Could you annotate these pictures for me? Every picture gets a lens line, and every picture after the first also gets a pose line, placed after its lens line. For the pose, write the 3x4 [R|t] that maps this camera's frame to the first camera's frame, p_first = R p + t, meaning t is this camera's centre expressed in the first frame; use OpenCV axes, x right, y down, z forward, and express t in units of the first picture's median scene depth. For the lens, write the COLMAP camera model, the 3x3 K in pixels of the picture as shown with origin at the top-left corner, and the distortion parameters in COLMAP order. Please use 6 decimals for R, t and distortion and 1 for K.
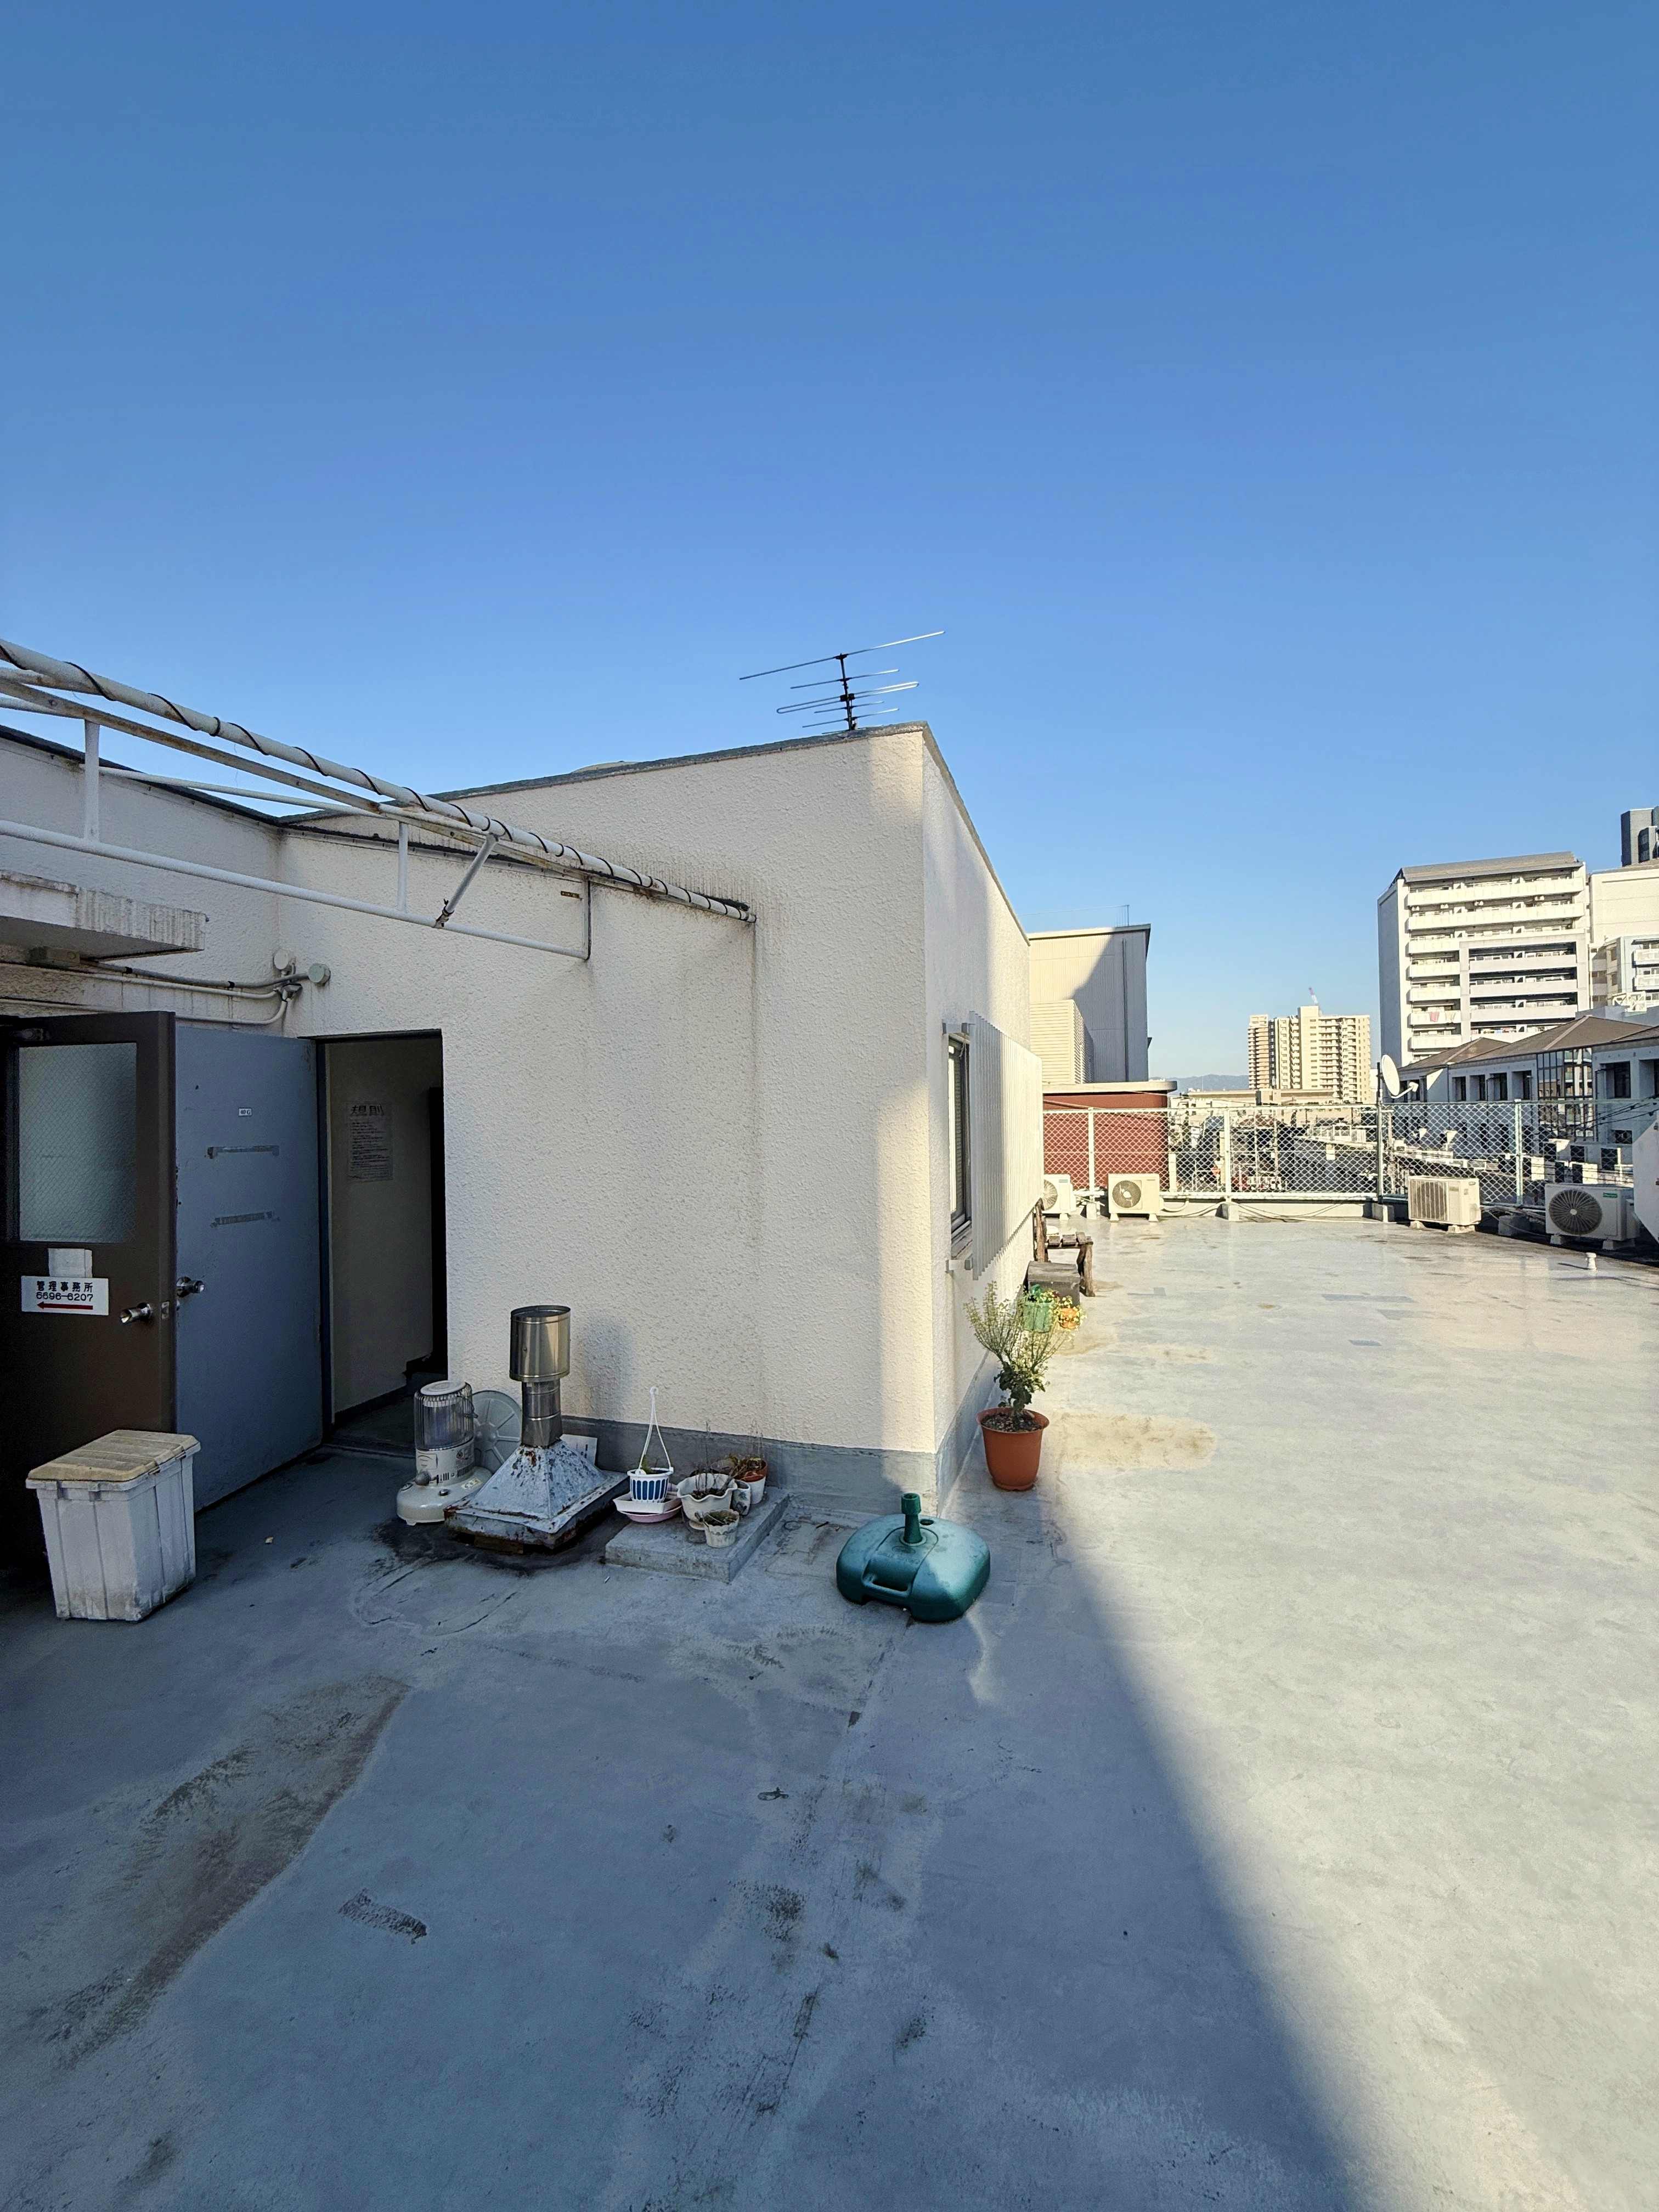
lens RADIAL K [[878.7, 0, 829.6], [0, 878.7, 1103.4], [0, 0, 1]] dist [-0.001331, 0.000019]
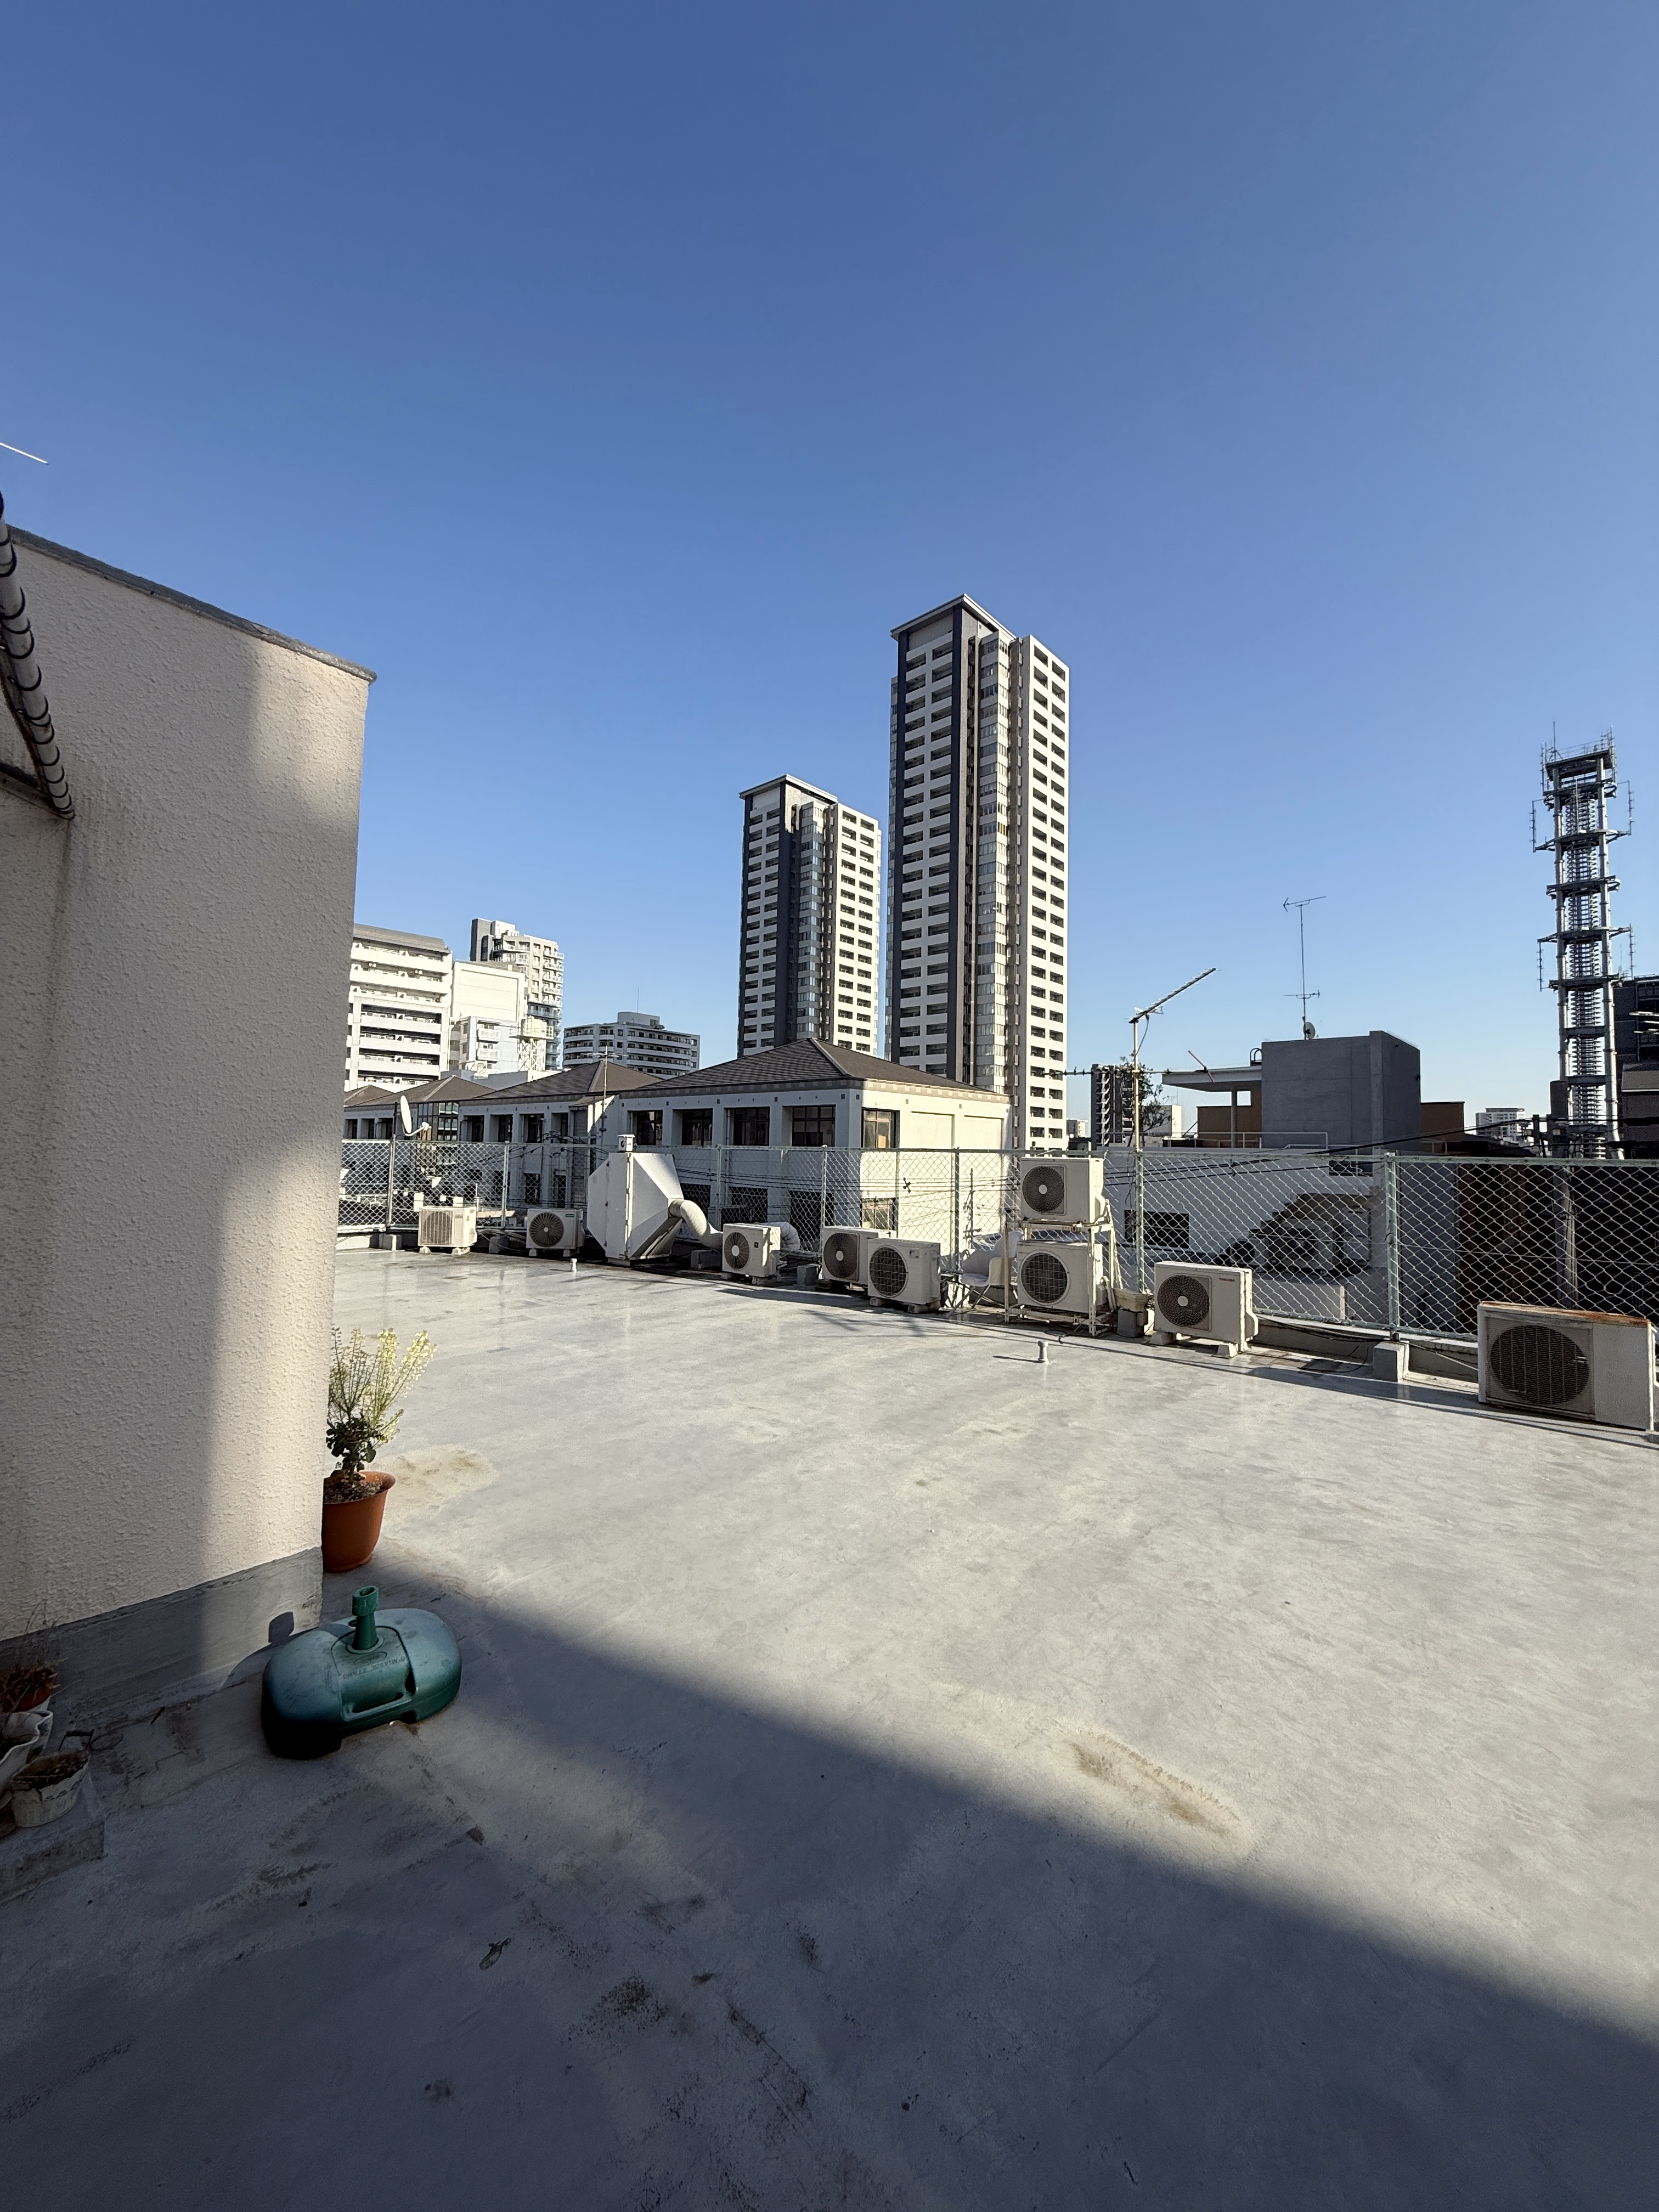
lens RADIAL K [[878.7, 0, 829.1], [0, 878.7, 1100.2], [0, 0, 1]] dist [-0.001331, 0.000019]
pose [[0.414062, 0.079235, 0.906793, -0.375841], [-0.036311, 0.996849, -0.070524, 0.022474], [-0.909524, -0.003725, 0.415635, 0.194104]]
